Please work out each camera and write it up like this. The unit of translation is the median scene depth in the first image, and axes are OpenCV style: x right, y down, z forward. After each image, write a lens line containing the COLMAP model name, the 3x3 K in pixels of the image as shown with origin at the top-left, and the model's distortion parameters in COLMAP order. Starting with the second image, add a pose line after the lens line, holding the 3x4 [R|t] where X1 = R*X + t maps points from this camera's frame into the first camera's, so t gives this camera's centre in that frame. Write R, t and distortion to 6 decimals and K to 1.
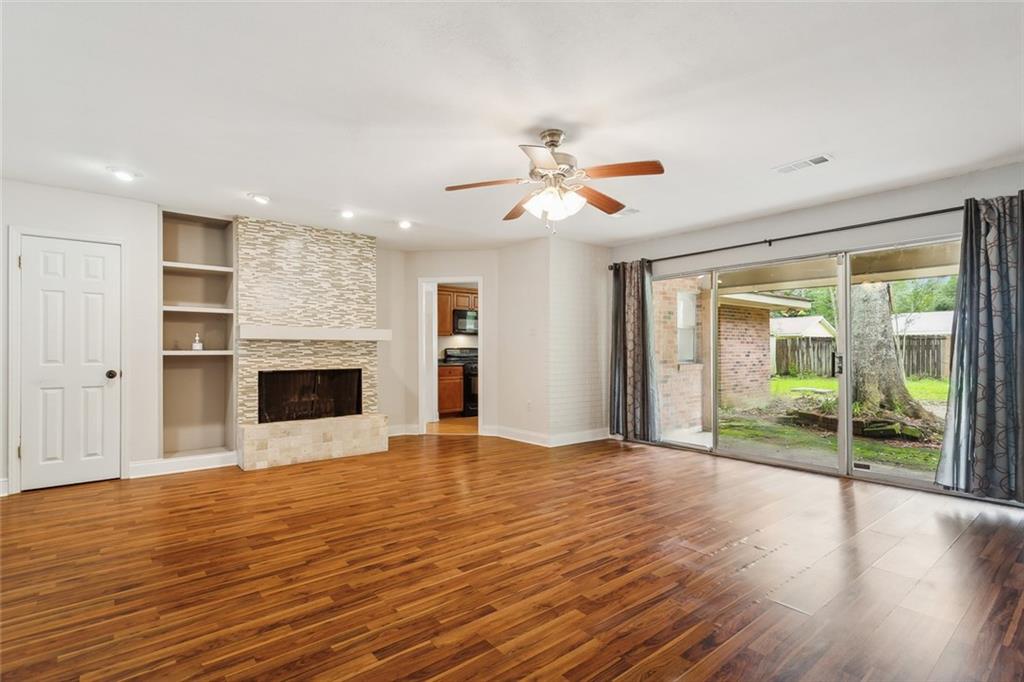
lens RADIAL K [[500.9, 0, 508.0], [0, 500.9, 349.8], [0, 0, 1]] dist [-0.003796, 0.000930]
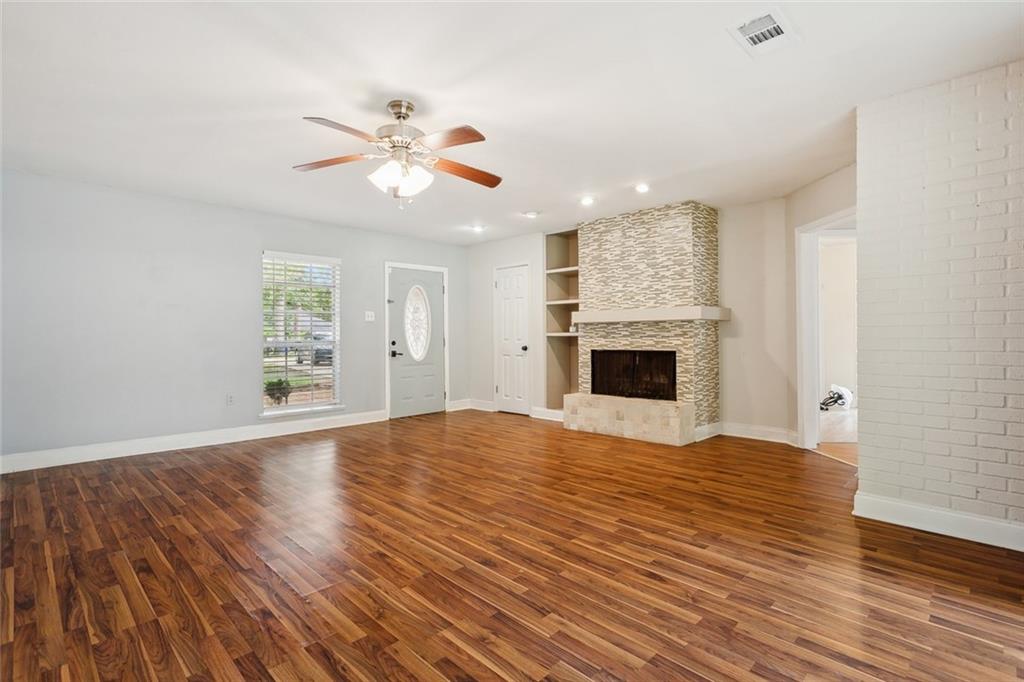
lens RADIAL K [[500.9, 0, 508.1], [0, 500.9, 336.0], [0, 0, 1]] dist [-0.003796, 0.000930]
pose [[0.083066, -0.000346, -0.996544, 0.655676], [0.009022, 0.999959, 0.000405, 0.007848], [0.996503, -0.009025, 0.083065, 0.692642]]
